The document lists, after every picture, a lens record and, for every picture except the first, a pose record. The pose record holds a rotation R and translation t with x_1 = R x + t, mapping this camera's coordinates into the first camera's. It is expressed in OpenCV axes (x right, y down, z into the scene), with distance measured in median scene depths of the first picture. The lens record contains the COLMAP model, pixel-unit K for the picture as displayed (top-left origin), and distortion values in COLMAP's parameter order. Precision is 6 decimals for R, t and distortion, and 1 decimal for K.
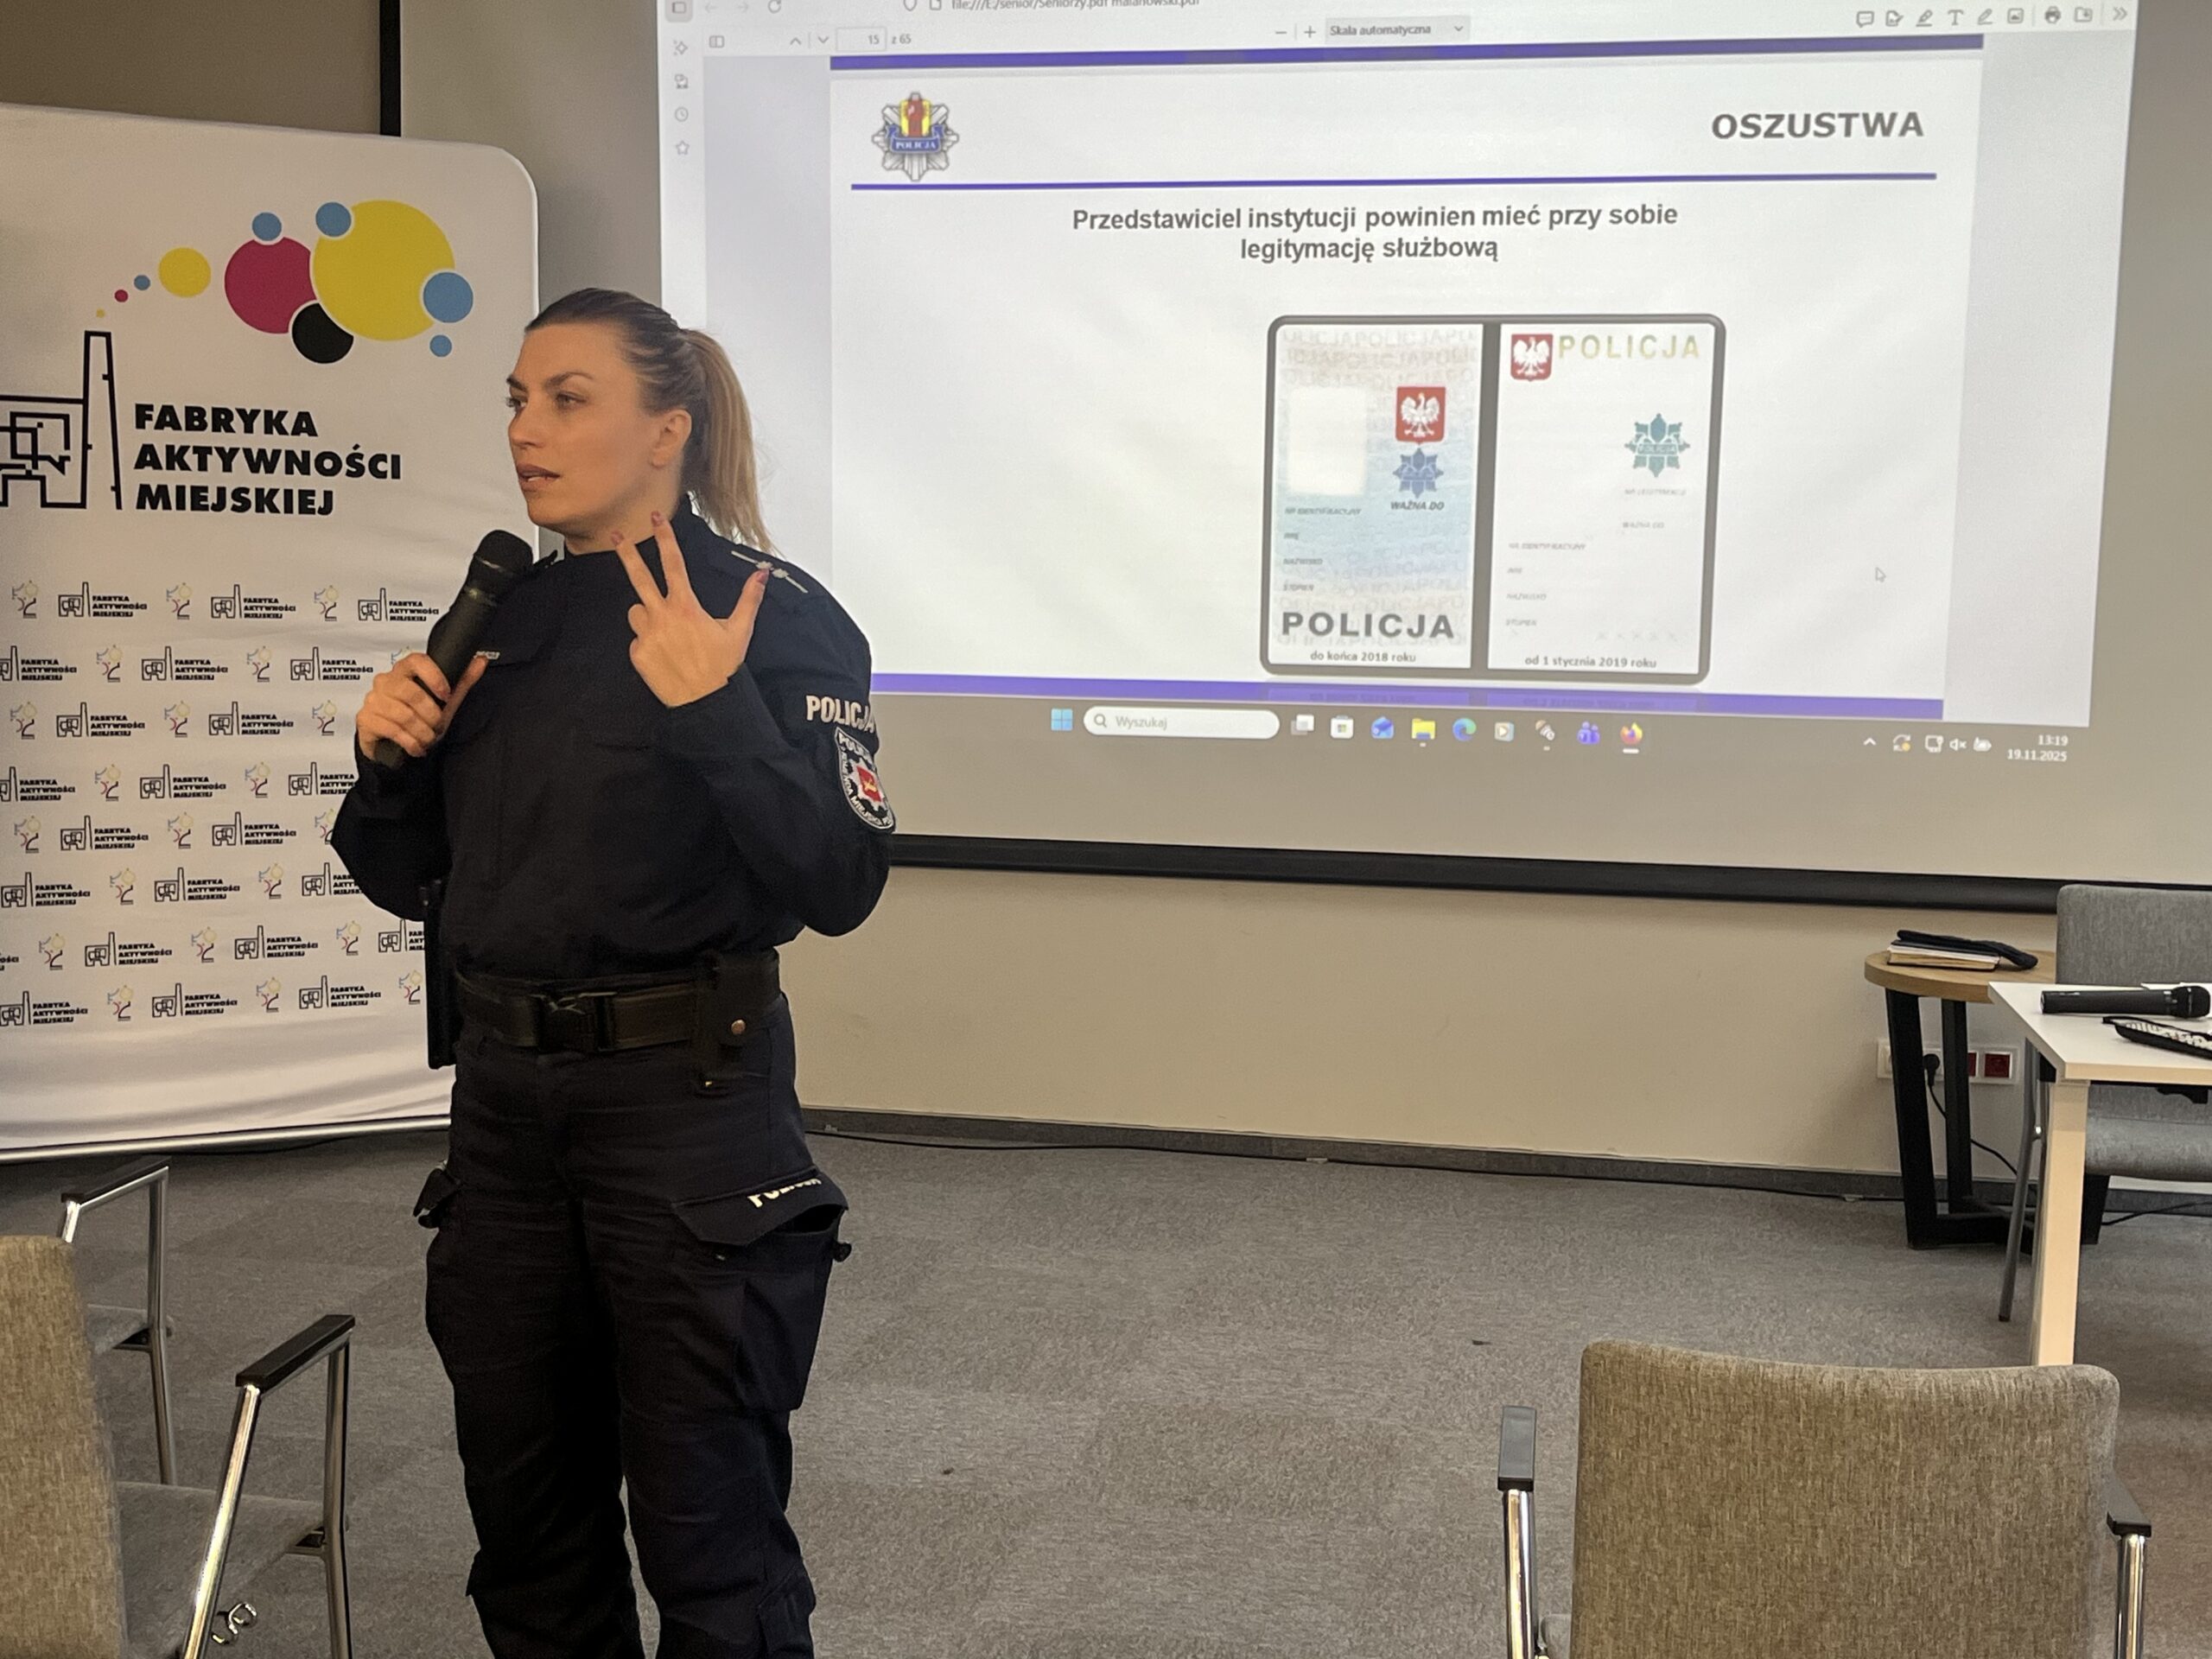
lens RADIAL K [[2826.5, 0, 1104.7], [0, 2826.5, 840.3], [0, 0, 1]] dist [0.026111, 0.000000]
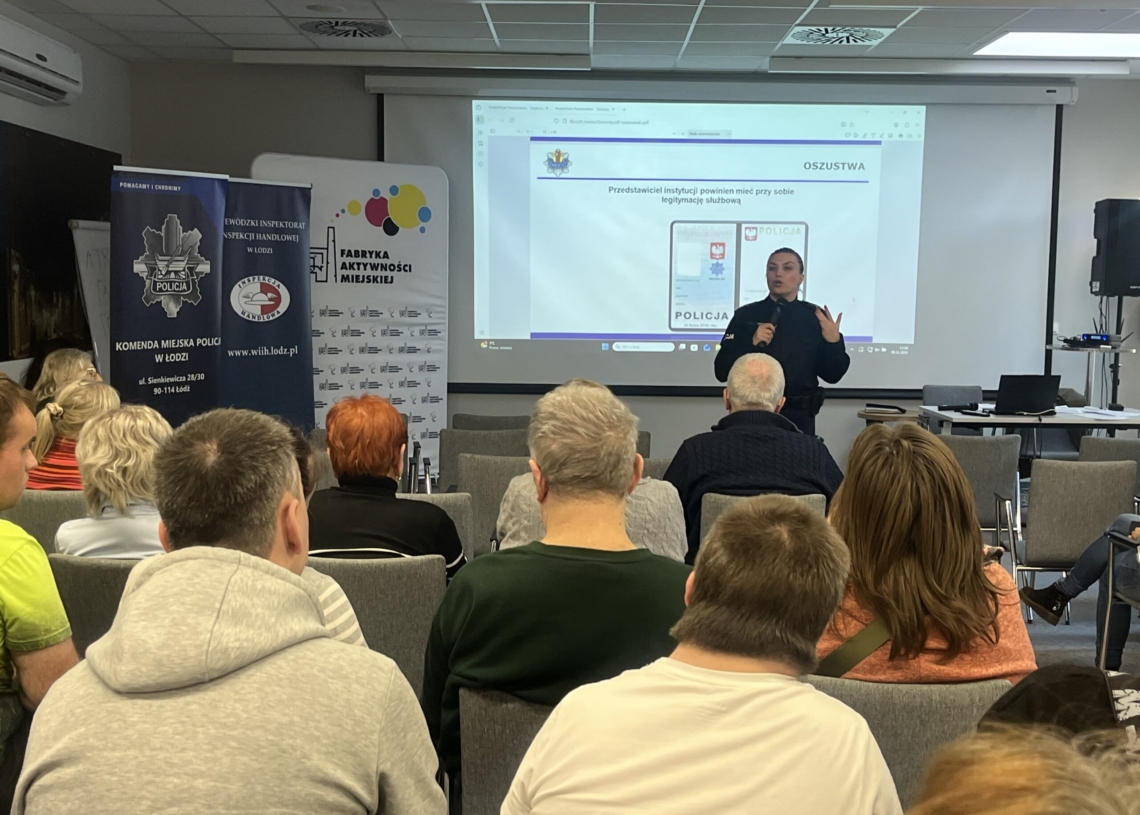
lens RADIAL K [[1489.3, 0, 568.3], [0, 1489.3, 411.3], [0, 0, 1]] dist [0.076220, 0.000000]
pose [[0.978232, -0.021688, 0.206376, -0.429599], [0.024666, 0.999625, -0.011867, 0.051967], [-0.206041, 0.016699, 0.978401, -0.665700]]
